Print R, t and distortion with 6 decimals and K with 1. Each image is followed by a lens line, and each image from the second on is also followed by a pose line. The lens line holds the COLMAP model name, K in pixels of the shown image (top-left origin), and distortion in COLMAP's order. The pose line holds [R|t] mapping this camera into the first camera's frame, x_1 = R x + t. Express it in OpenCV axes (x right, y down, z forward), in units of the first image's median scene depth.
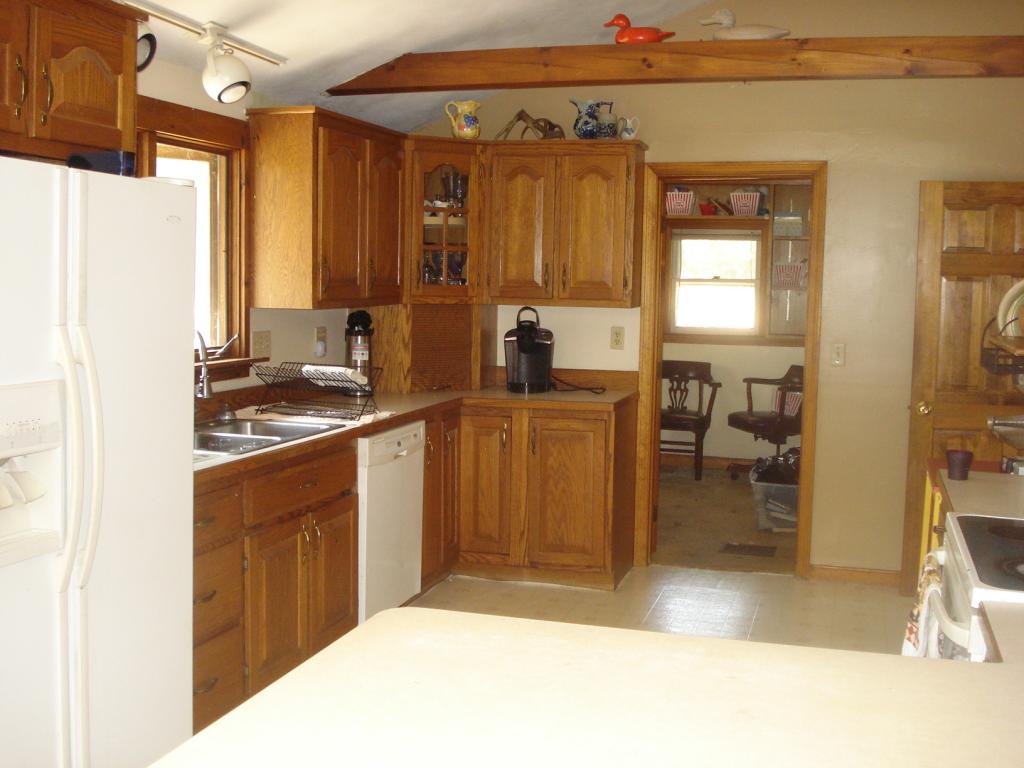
lens RADIAL K [[1186.5, 0, 512.0], [0, 1186.5, 384.0], [0, 0, 1]] dist [-0.015641, -0.155963]
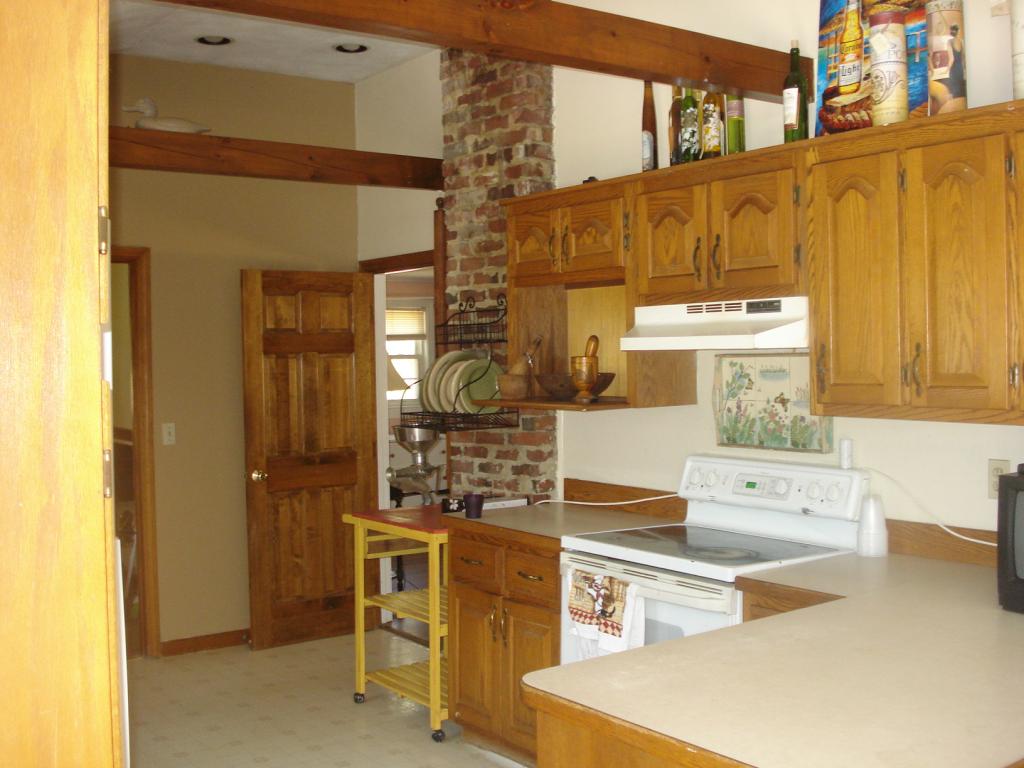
lens RADIAL K [[1186.5, 0, 512.0], [0, 1186.5, 384.0], [0, 0, 1]] dist [-0.015641, -0.155963]
pose [[0.617443, -0.049555, 0.785053, -0.374698], [0.100840, 0.994766, -0.016518, -0.022325], [-0.780125, 0.089363, 0.619209, 0.129615]]
